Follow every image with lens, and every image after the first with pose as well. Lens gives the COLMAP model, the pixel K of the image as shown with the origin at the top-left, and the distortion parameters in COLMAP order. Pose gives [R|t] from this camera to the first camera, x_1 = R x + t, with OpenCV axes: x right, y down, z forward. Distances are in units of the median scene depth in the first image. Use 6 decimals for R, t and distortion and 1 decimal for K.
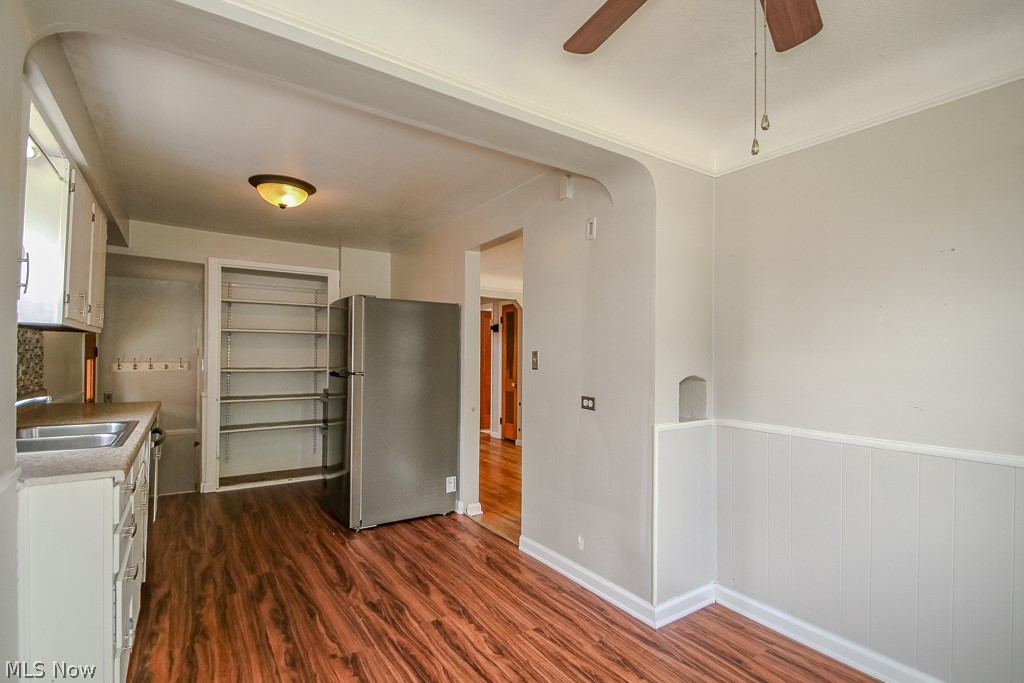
lens RADIAL K [[484.0, 0, 501.0], [0, 484.0, 348.0], [0, 0, 1]] dist [0.001830, 0.000162]
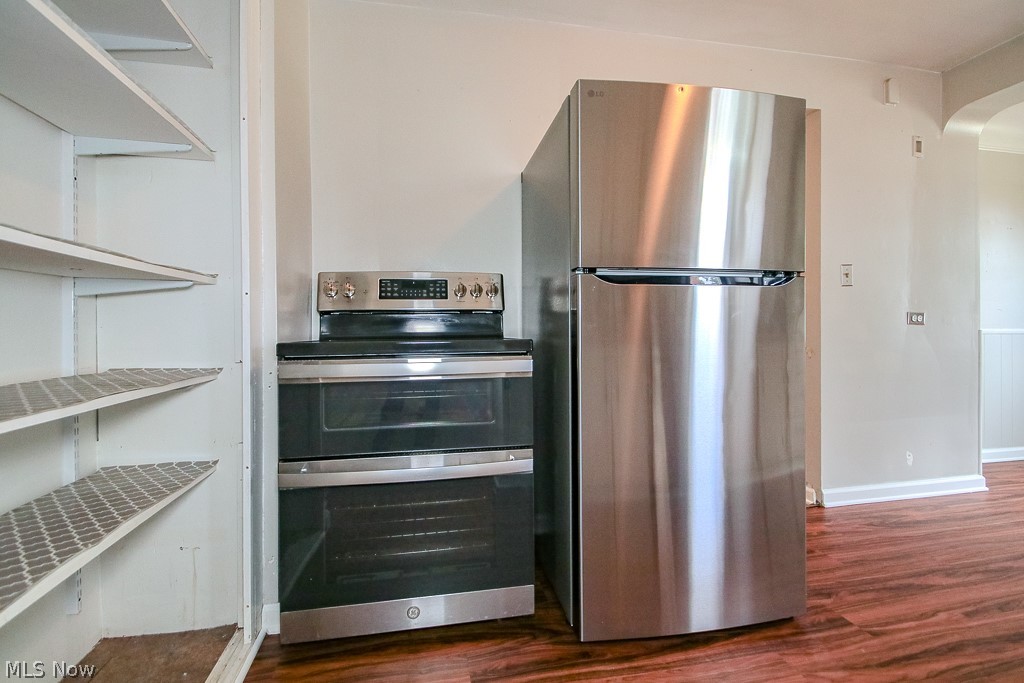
lens RADIAL K [[487.7, 0, 505.7], [0, 487.7, 331.4], [0, 0, 1]] dist [0.019910, -0.018683]
pose [[0.364621, -0.012409, 0.931073, -1.166374], [-0.008890, 0.999819, 0.016807, 0.139994], [-0.931113, -0.014405, 0.364445, 1.524682]]
